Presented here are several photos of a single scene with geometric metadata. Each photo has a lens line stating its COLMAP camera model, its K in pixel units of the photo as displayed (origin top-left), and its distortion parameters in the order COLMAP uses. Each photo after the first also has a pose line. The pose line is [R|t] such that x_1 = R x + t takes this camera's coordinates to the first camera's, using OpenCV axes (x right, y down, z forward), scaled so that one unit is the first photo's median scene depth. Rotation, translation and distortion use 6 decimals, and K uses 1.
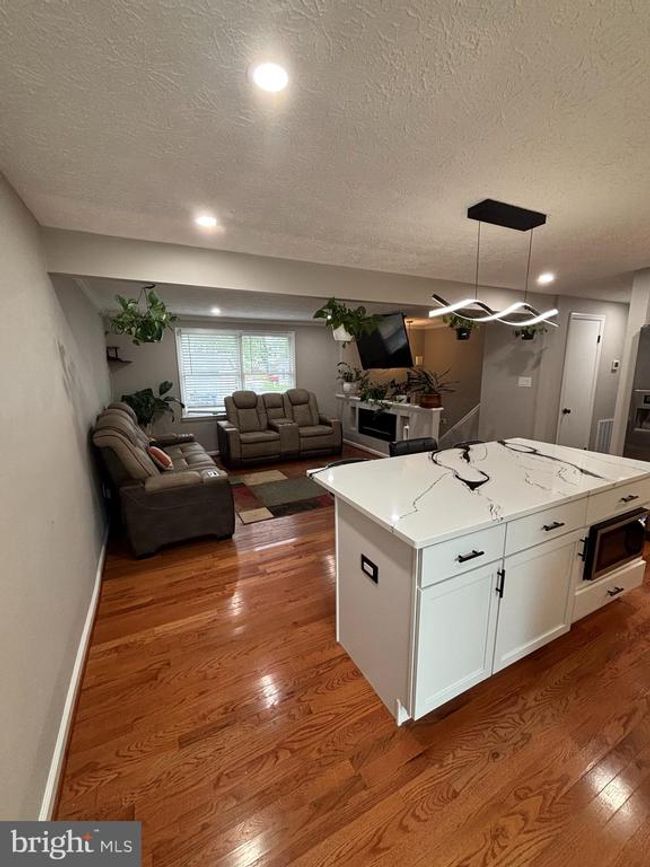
lens RADIAL K [[350.8, 0, 326.1], [0, 350.8, 433.1], [0, 0, 1]] dist [0.000622, -0.000416]
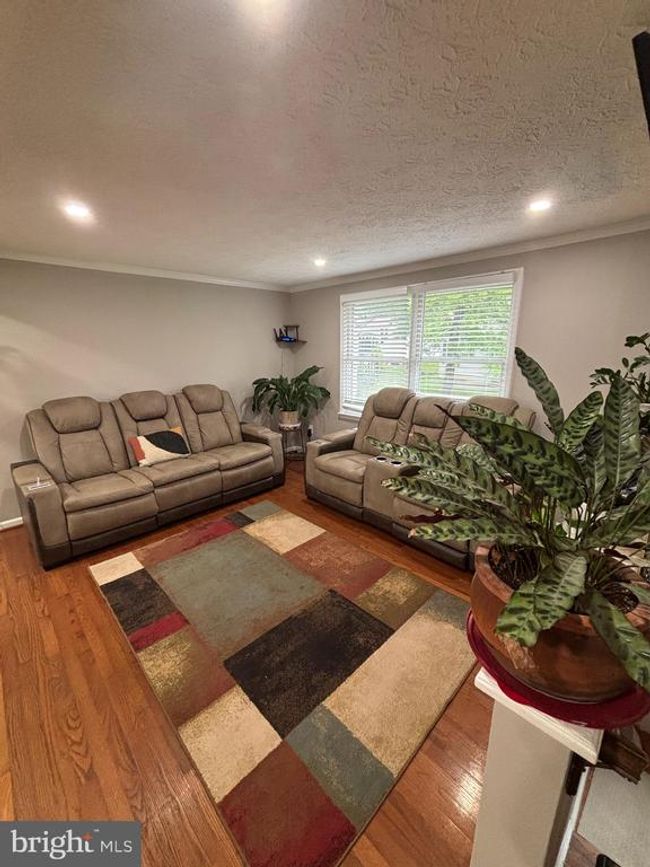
lens RADIAL K [[350.8, 0, 327.4], [0, 350.8, 434.7], [0, 0, 1]] dist [0.000622, -0.000416]
pose [[0.300004, 0.237871, -0.923805, 0.348942], [-0.172583, 0.965965, 0.192681, -0.157906], [0.938196, 0.101628, 0.330846, 0.790299]]
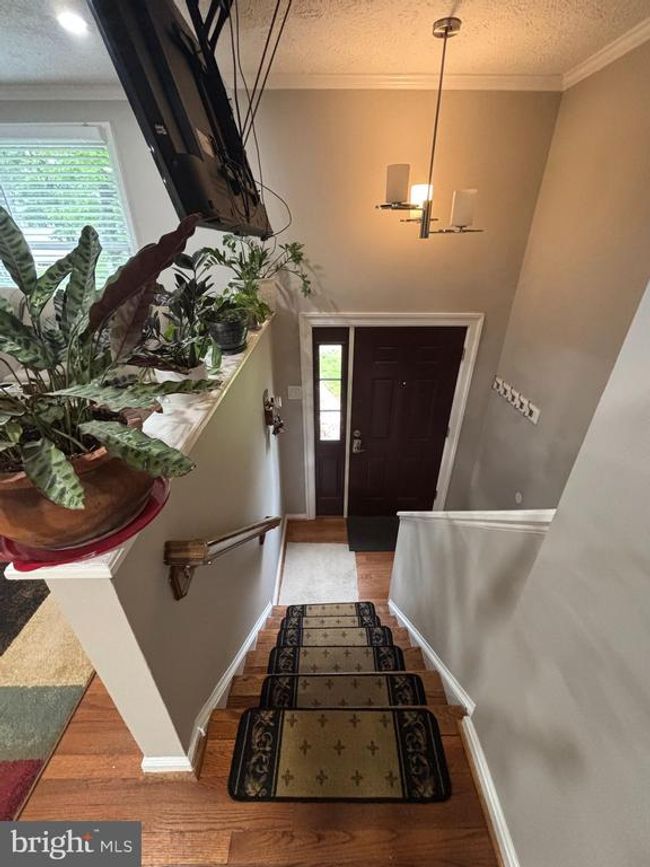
lens RADIAL K [[350.8, 0, 326.9], [0, 350.8, 435.7], [0, 0, 1]] dist [0.000622, -0.000416]
pose [[0.894375, 0.223361, -0.387560, 0.402212], [-0.087689, 0.937146, 0.337740, -0.150807], [0.438639, -0.268082, 0.857746, 0.850203]]
